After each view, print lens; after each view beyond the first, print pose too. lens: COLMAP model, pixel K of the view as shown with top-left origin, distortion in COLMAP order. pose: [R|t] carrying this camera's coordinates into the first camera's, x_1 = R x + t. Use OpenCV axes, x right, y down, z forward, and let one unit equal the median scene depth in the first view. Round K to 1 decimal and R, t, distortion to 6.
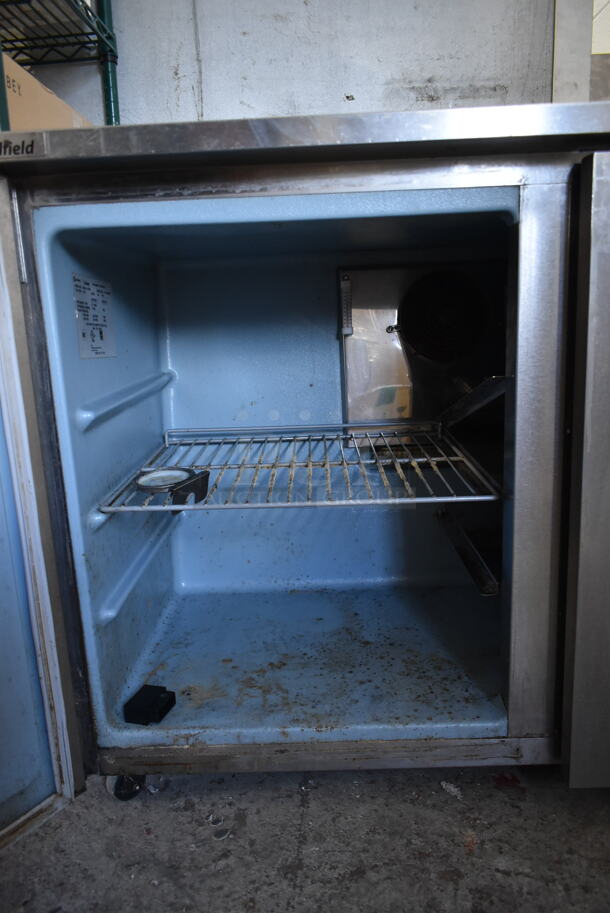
lens RADIAL K [[699.6, 0, 305.0], [0, 699.6, 456.5], [0, 0, 1]] dist [-0.007116, -0.000576]
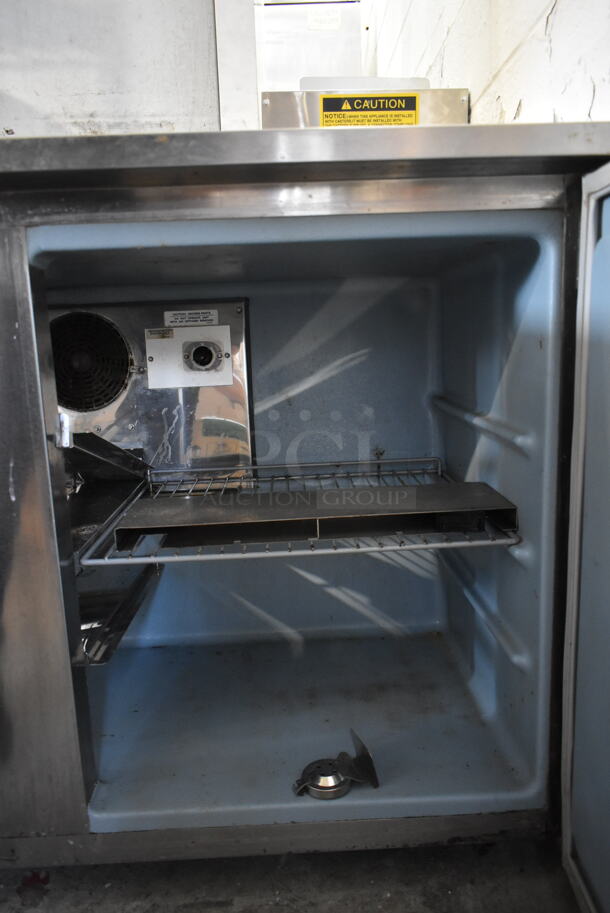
lens RADIAL K [[699.6, 0, 305.0], [0, 699.6, 456.5], [0, 0, 1]] dist [-0.007116, -0.000576]
pose [[0.998801, -0.001902, 0.048908, 0.424782], [0.002698, 0.999865, -0.016209, -0.055160], [-0.048871, 0.016321, 0.998672, 0.037533]]
